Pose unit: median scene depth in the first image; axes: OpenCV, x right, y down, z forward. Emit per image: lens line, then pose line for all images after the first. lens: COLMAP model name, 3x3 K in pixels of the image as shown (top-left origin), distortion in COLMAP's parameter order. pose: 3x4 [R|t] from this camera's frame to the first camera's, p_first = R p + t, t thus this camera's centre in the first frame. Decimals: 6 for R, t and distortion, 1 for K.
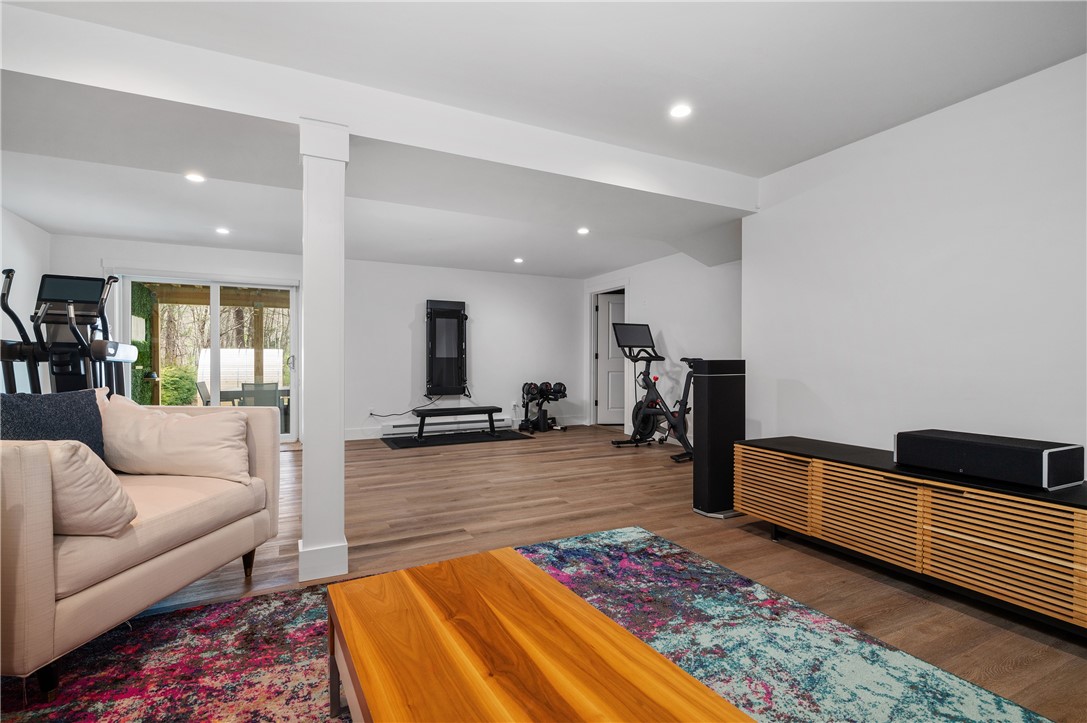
lens RADIAL K [[501.5, 0, 544.4], [0, 501.5, 365.1], [0, 0, 1]] dist [0.000359, 0.001396]
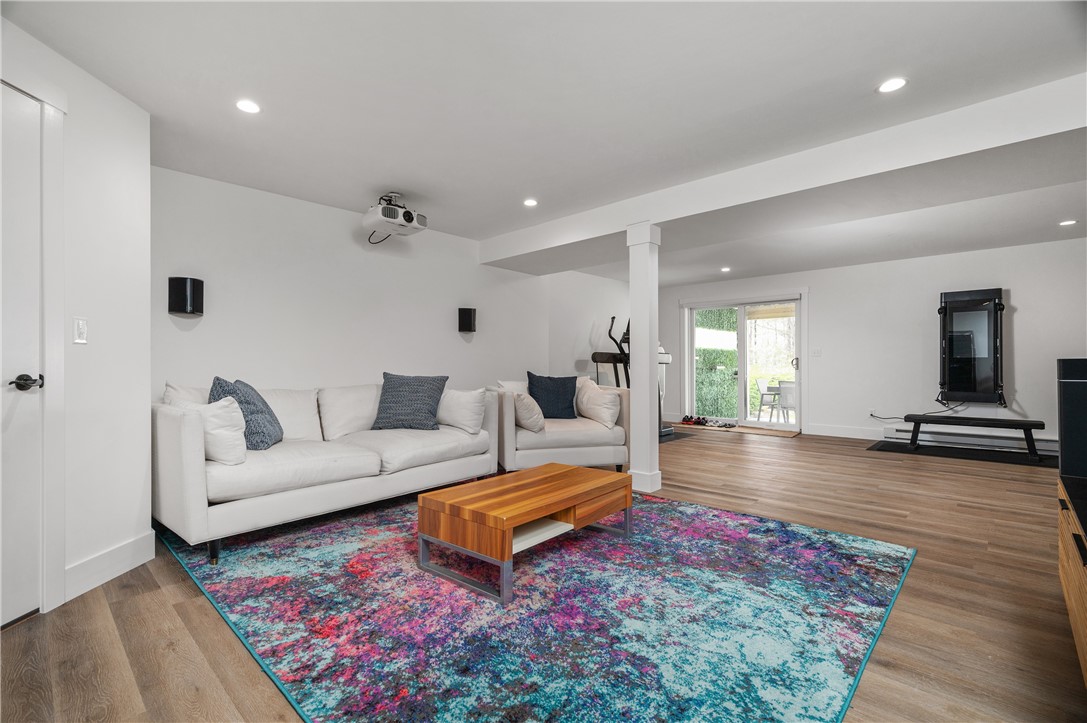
lens RADIAL K [[501.5, 0, 546.5], [0, 501.5, 361.2], [0, 0, 1]] dist [0.000359, 0.001396]
pose [[0.343010, -0.008588, -0.939292, 0.914486], [-0.003639, 0.999939, -0.010472, 0.005641], [0.939325, 0.007010, 0.342958, 0.108910]]
